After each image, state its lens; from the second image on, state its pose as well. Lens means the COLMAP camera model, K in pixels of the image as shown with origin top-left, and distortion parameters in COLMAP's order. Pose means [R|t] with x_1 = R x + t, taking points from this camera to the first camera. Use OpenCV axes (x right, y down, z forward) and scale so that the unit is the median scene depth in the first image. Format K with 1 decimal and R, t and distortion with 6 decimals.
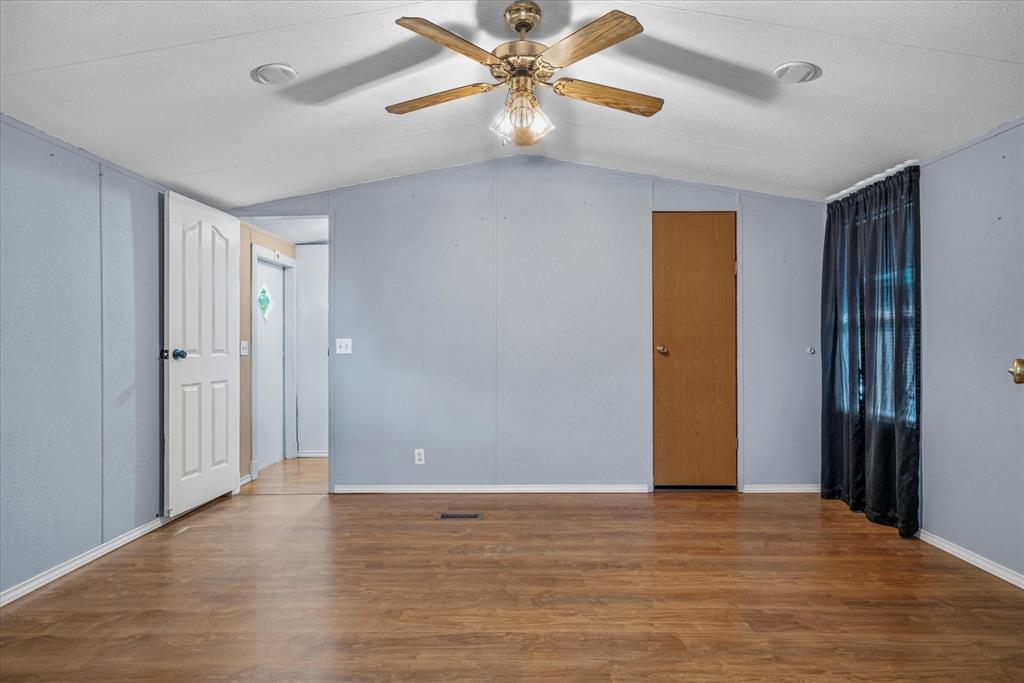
lens RADIAL K [[537.0, 0, 512.3], [0, 537.0, 342.1], [0, 0, 1]] dist [0.001682, 0.000335]
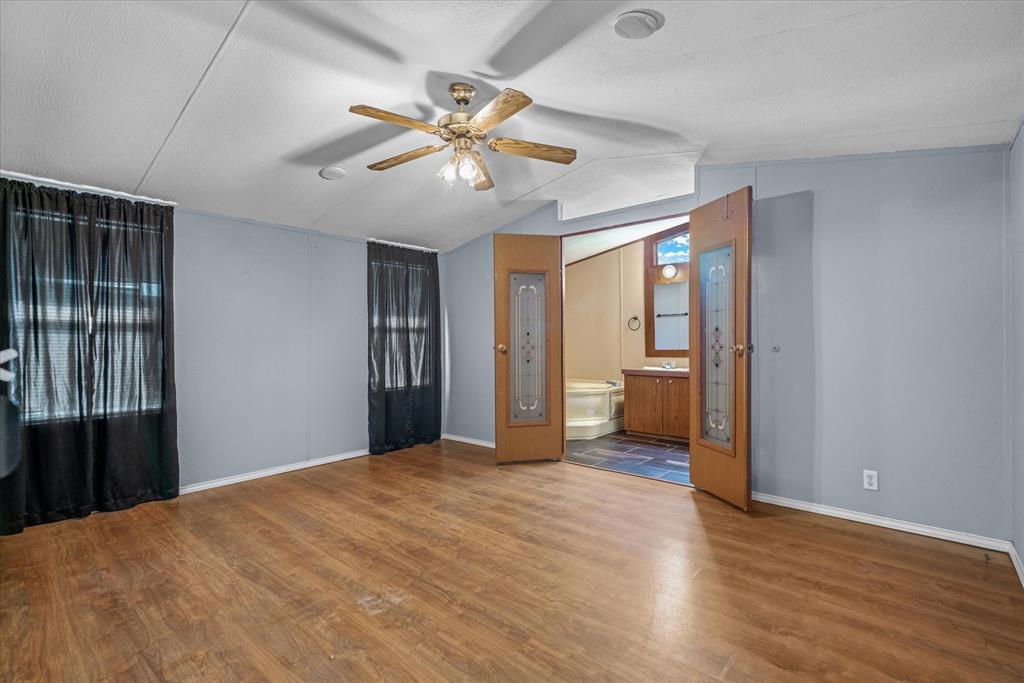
lens RADIAL K [[474.8, 0, 514.5], [0, 474.8, 344.2], [0, 0, 1]] dist [0.000975, 0.000088]
pose [[-0.759054, 0.005281, 0.651006, -0.696355], [0.009049, 0.999956, 0.002439, 0.006002], [-0.650964, 0.007742, -0.759069, 1.523565]]
